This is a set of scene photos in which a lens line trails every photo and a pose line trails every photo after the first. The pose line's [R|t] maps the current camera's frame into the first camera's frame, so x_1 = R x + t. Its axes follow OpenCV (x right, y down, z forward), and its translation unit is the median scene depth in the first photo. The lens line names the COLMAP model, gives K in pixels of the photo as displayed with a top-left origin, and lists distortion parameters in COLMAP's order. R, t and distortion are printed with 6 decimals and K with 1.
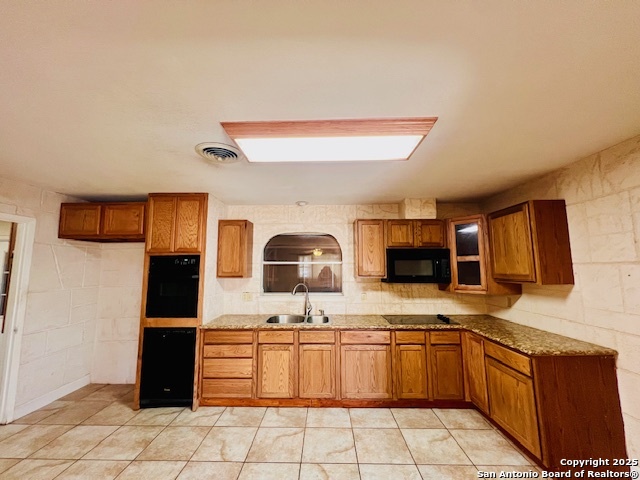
lens RADIAL K [[256.6, 0, 318.7], [0, 256.6, 238.8], [0, 0, 1]] dist [-0.001601, 0.000159]
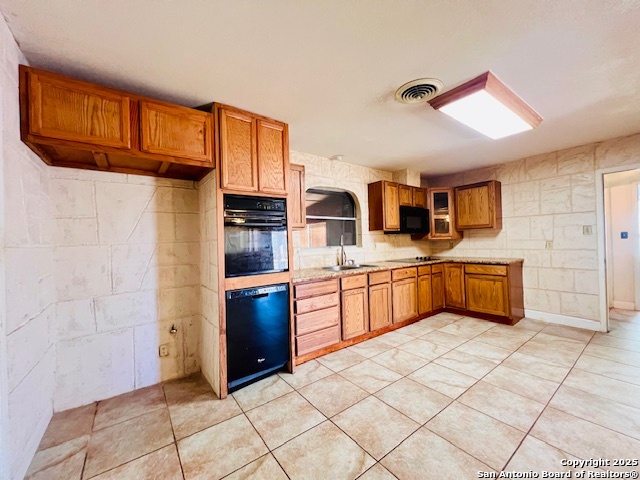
lens RADIAL K [[256.6, 0, 318.7], [0, 256.6, 238.8], [0, 0, 1]] dist [-0.001601, 0.000159]
pose [[0.787855, -0.012147, 0.615741, -0.950685], [-0.045586, 0.995913, 0.077976, 0.131696], [-0.614171, -0.089503, 0.784081, 0.282550]]
